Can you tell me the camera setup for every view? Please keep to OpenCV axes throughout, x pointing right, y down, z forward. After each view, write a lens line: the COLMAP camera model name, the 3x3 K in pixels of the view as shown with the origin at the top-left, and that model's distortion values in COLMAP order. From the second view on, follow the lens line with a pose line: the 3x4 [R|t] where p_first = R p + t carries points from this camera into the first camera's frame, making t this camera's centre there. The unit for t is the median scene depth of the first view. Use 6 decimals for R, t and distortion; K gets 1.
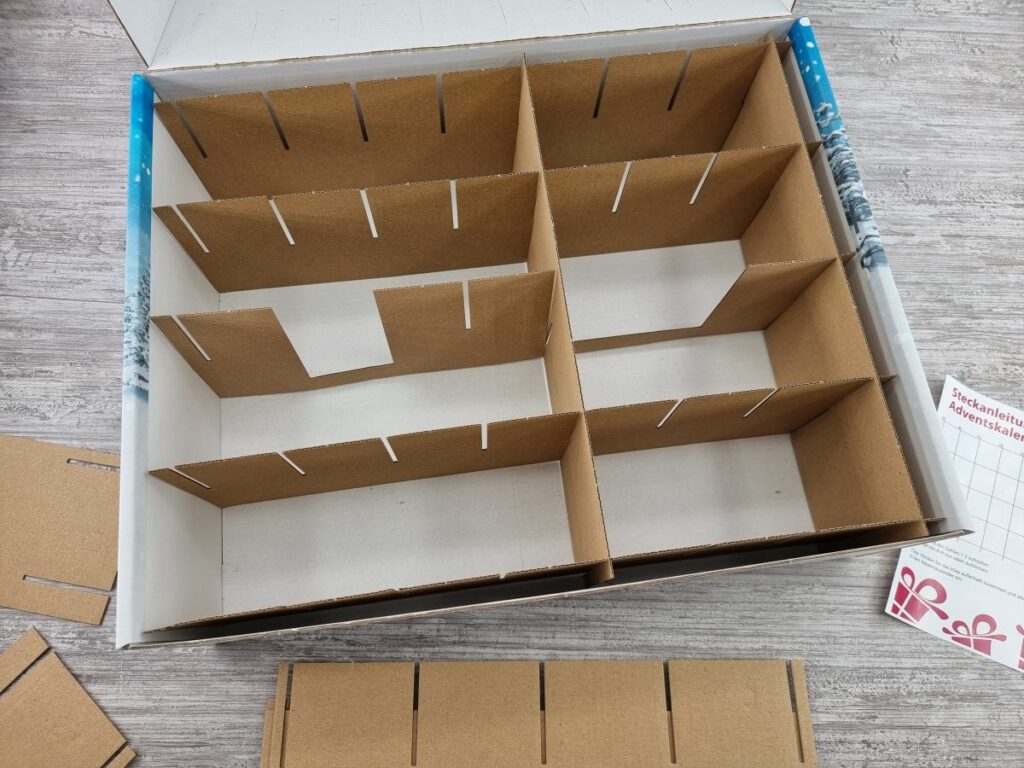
lens RADIAL K [[693.2, 0, 509.0], [0, 693.2, 379.0], [0, 0, 1]] dist [0.029346, -0.046734]
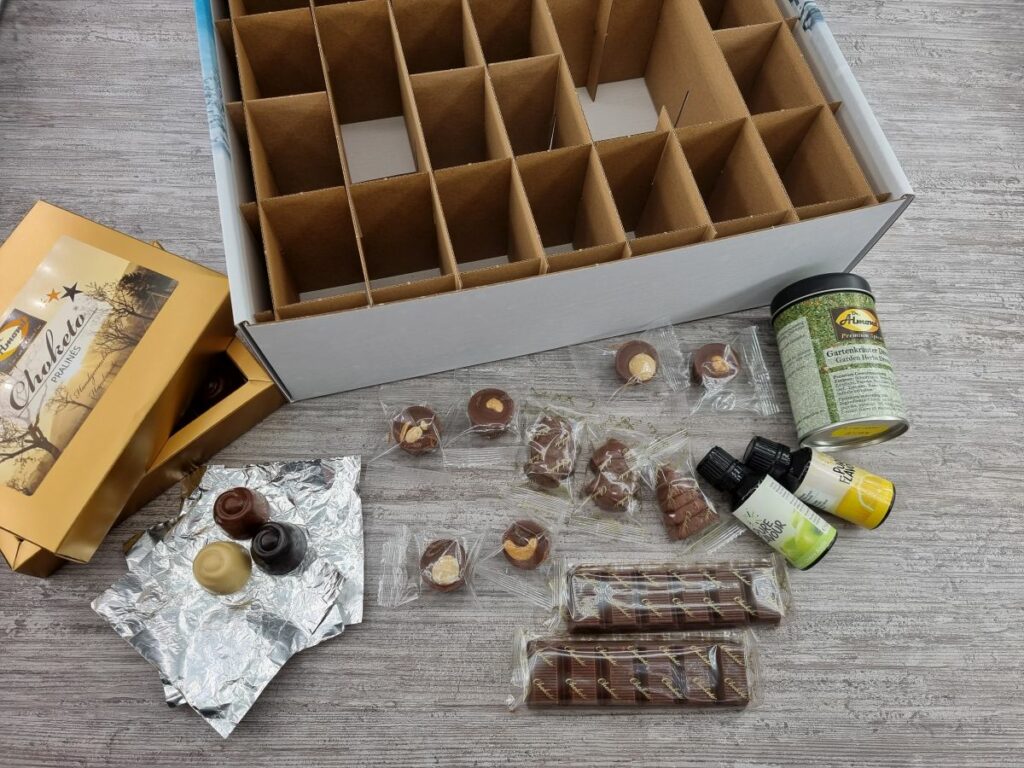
lens RADIAL K [[693.2, 0, 510.1], [0, 693.2, 384.5], [0, 0, 1]] dist [0.029346, -0.046734]
pose [[0.999882, -0.007344, 0.013510, -0.003189], [0.008014, 0.998704, -0.050250, 0.102486], [-0.013123, 0.050353, 0.998645, -0.050327]]
